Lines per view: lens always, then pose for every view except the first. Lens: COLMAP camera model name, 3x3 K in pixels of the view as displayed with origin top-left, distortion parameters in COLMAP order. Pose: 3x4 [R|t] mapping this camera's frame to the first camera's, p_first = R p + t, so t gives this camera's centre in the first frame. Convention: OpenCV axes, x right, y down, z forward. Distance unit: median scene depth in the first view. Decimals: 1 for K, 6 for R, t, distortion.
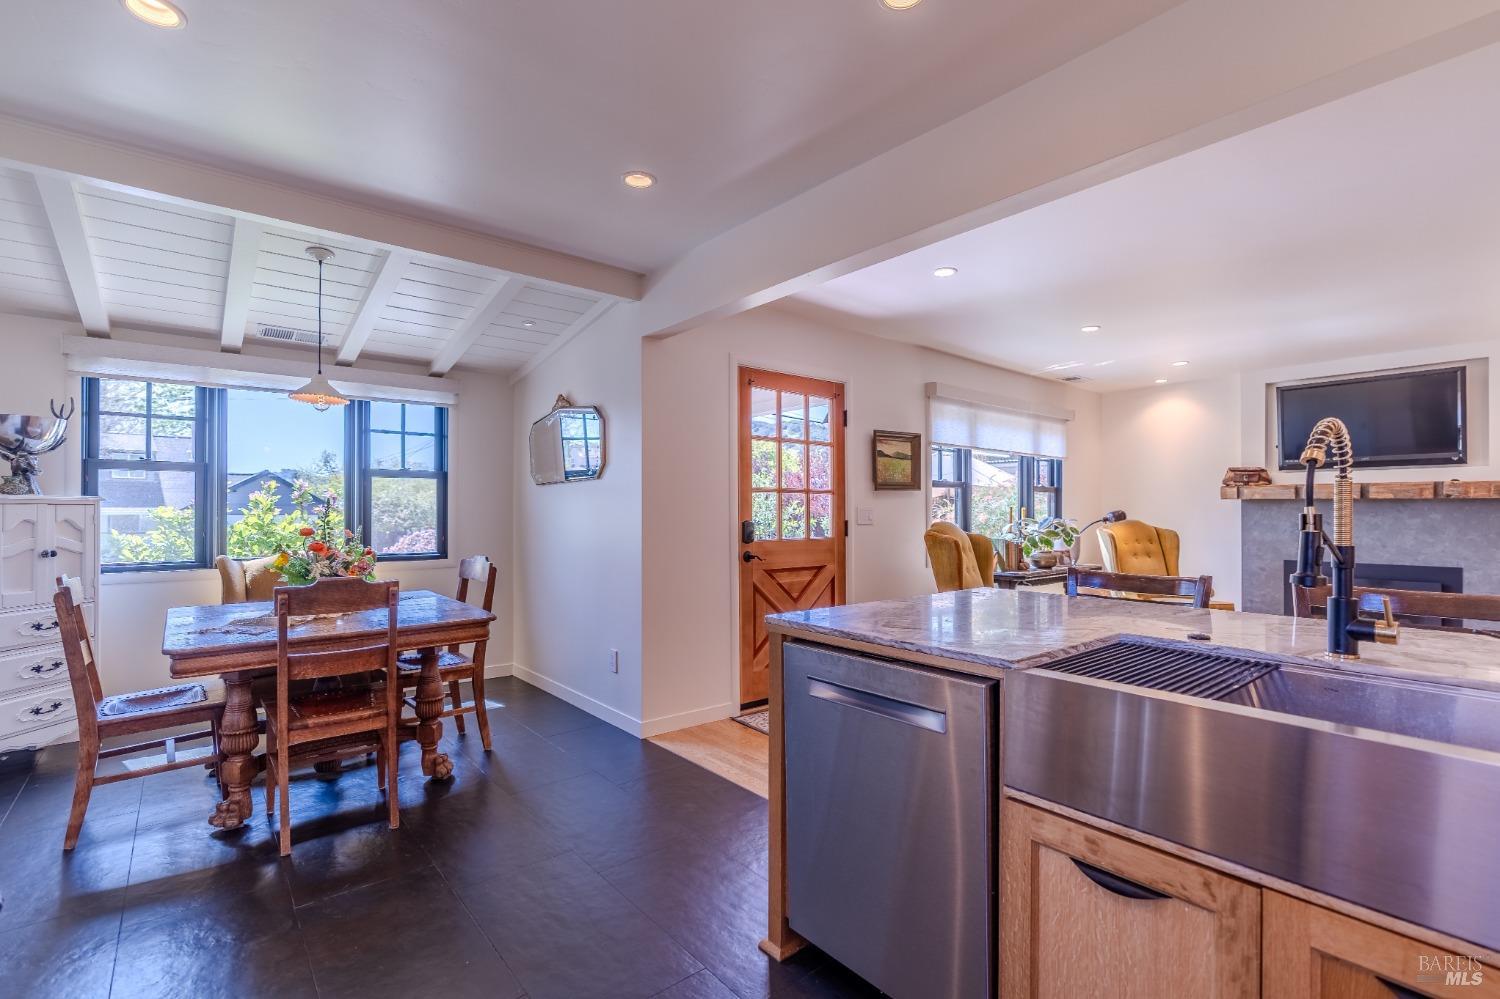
lens RADIAL K [[687.3, 0, 758.1], [0, 687.3, 508.2], [0, 0, 1]] dist [-0.007251, 0.002094]
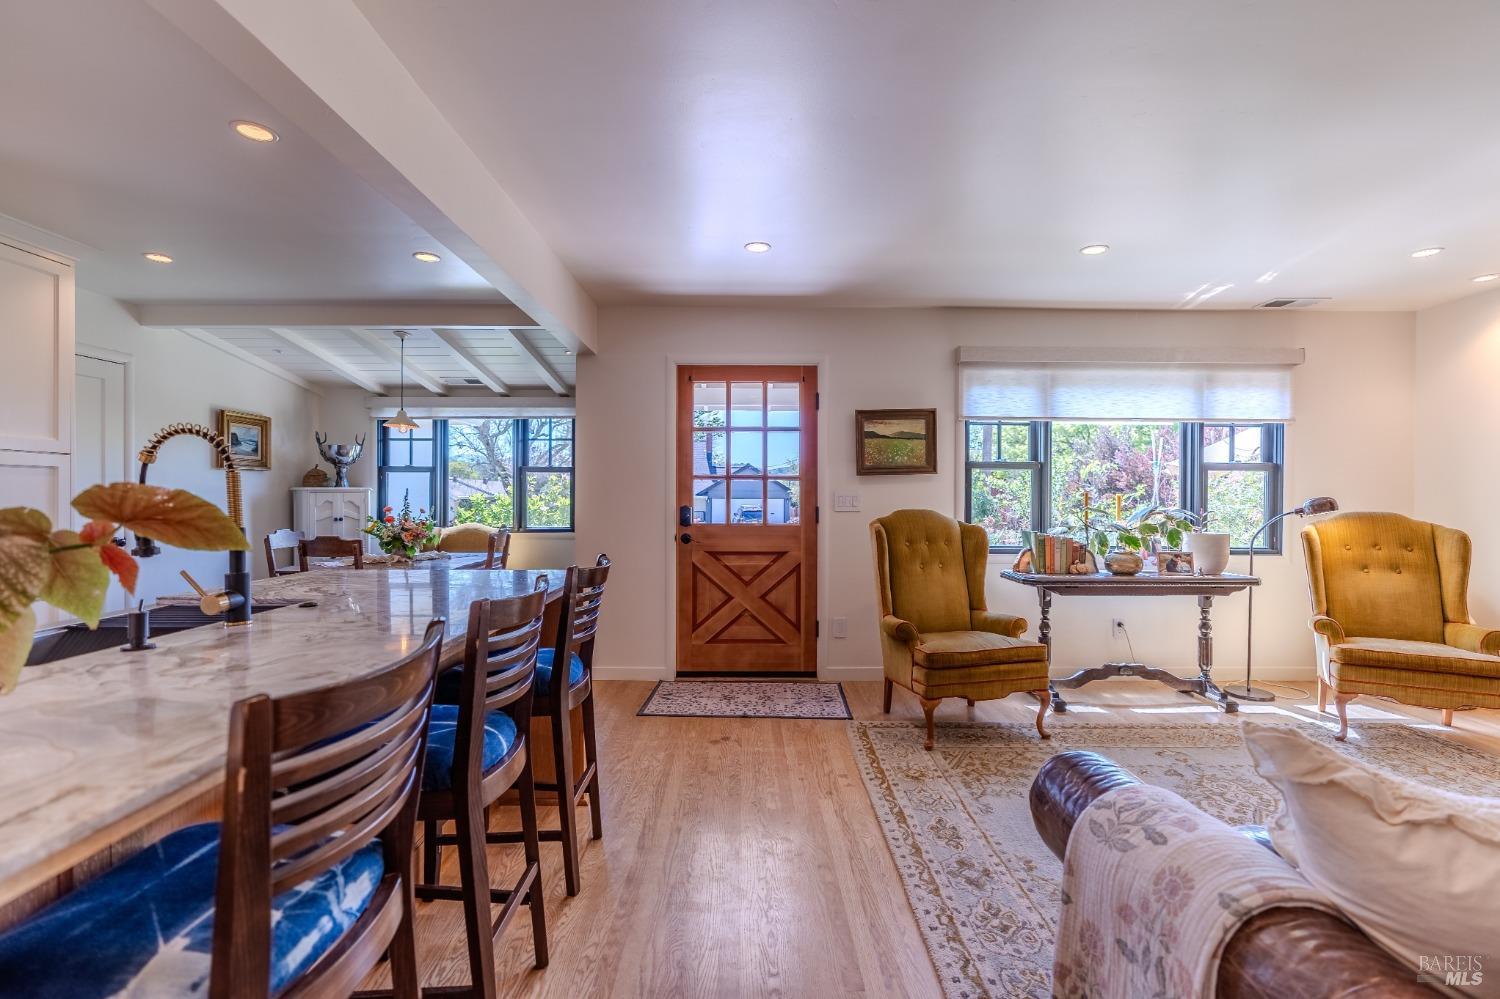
lens RADIAL K [[687.3, 0, 743.8], [0, 687.3, 498.0], [0, 0, 1]] dist [-0.007251, 0.002094]
pose [[0.771146, 0.003163, -0.636651, 0.582796], [0.000830, 0.999982, 0.005973, -0.000636], [0.636658, -0.005134, 0.771129, 0.165003]]
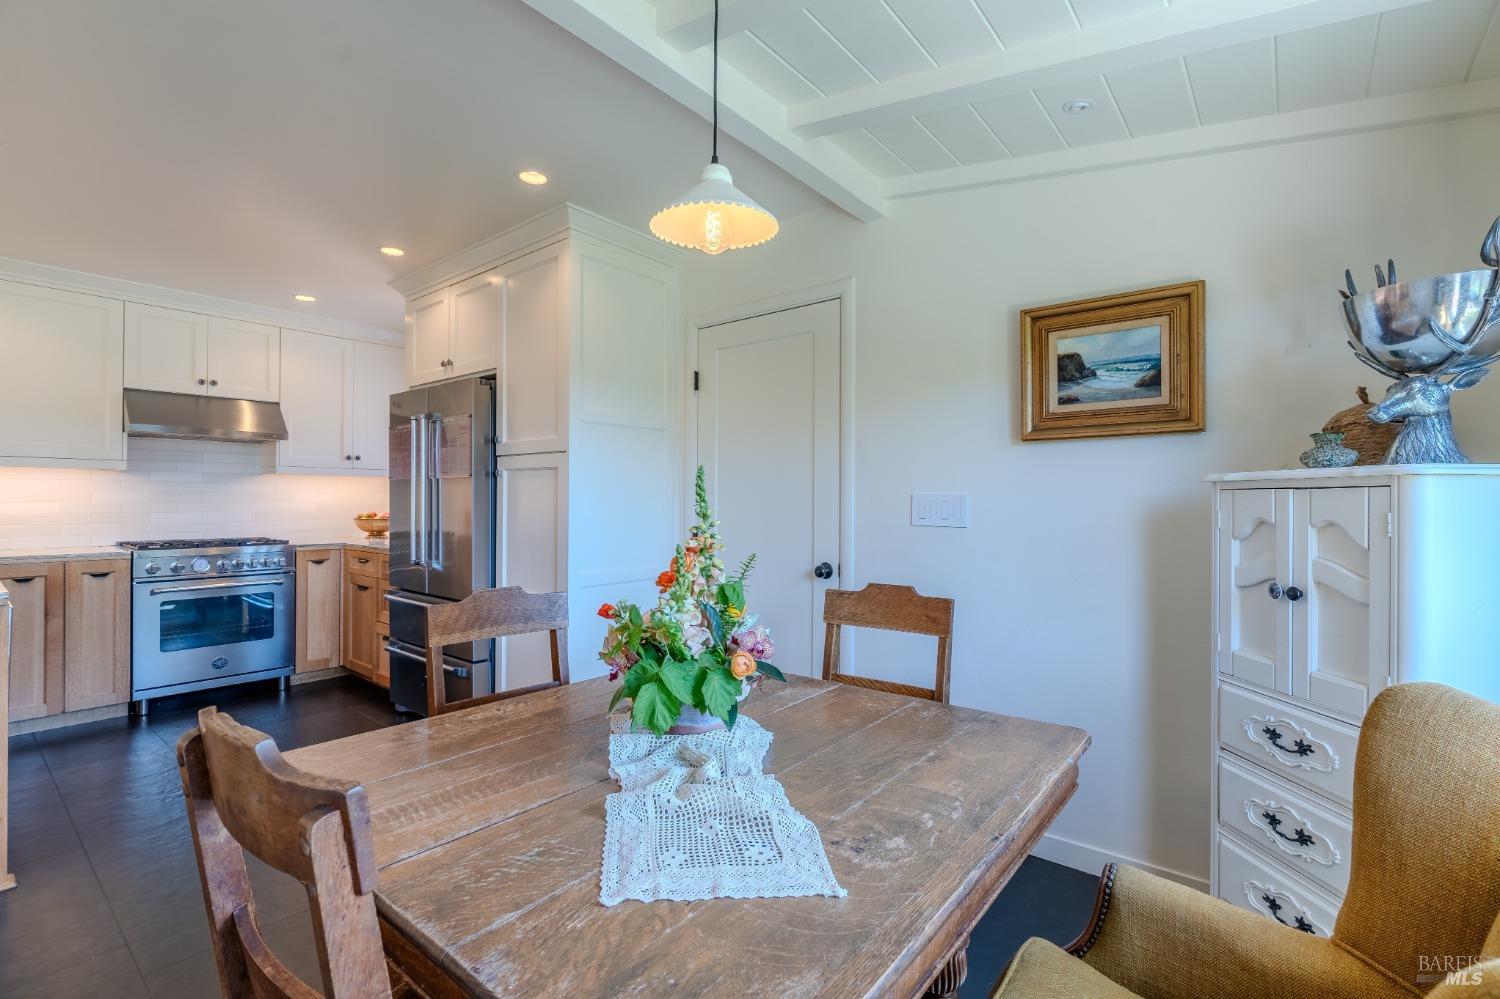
lens RADIAL K [[687.3, 0, 766.4], [0, 687.3, 501.9], [0, 0, 1]] dist [-0.007251, 0.002094]
pose [[-0.979643, -0.002744, -0.200729, -0.366490], [-0.002561, 0.999996, -0.001171, 0.003005], [0.200731, -0.000634, -0.979646, 0.847736]]
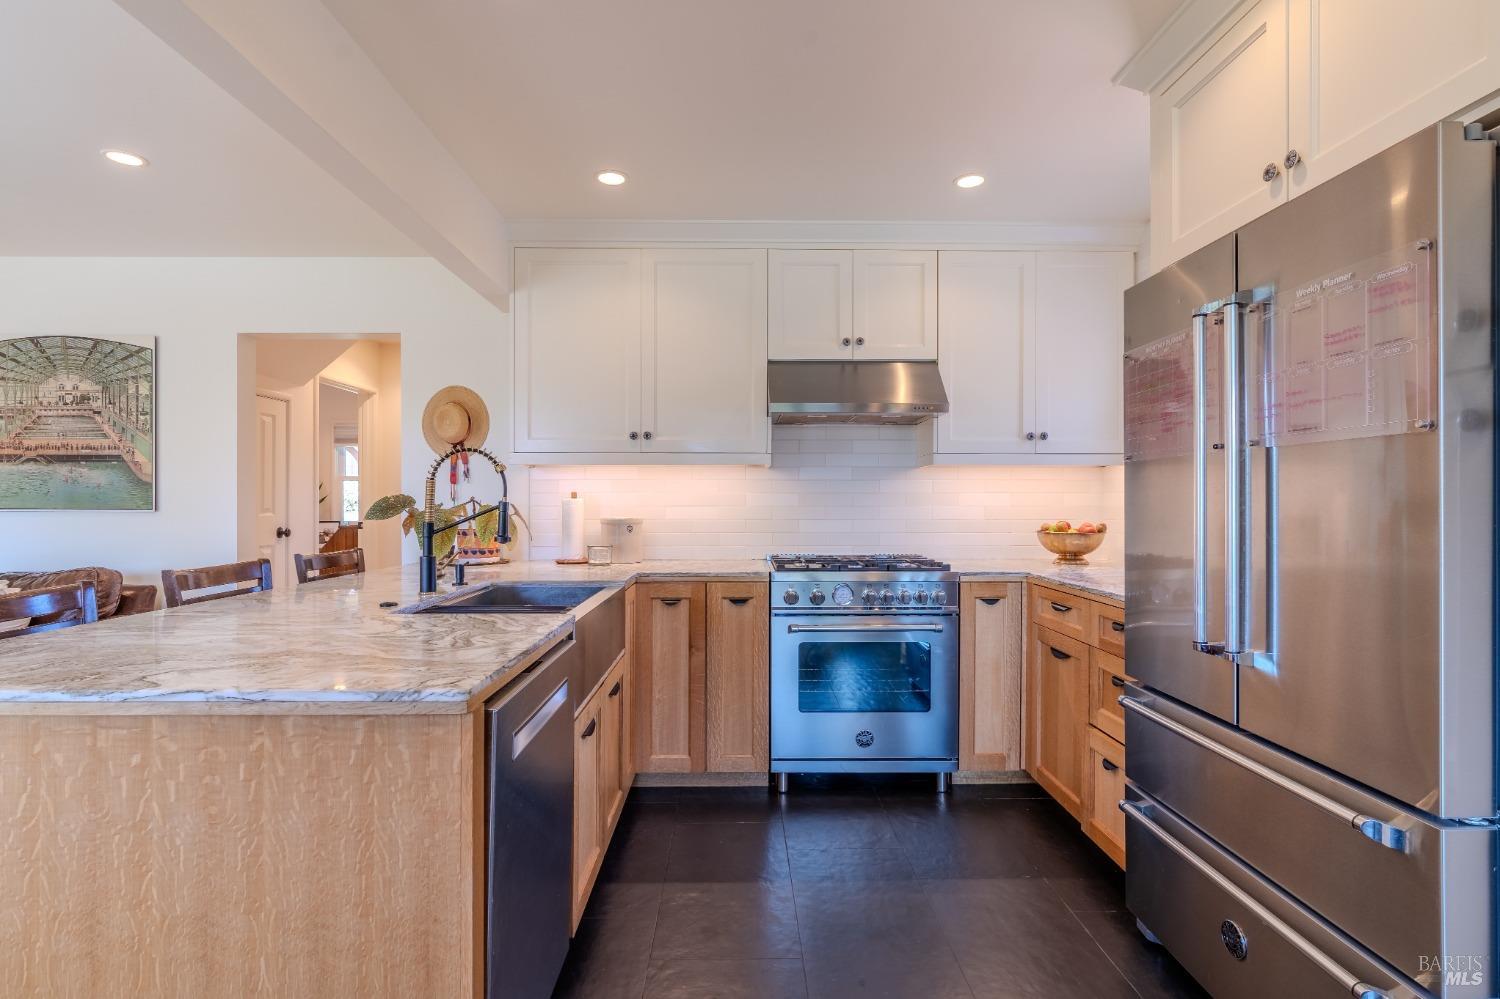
lens RADIAL K [[723.8, 0, 732.9], [0, 723.8, 494.0], [0, 0, 1]] dist [-0.006559, 0.002523]
pose [[-0.767562, 0.005643, 0.640950, -0.199635], [-0.002794, 0.999922, -0.012149, 0.001556], [-0.640968, -0.011116, -0.767487, 0.463633]]
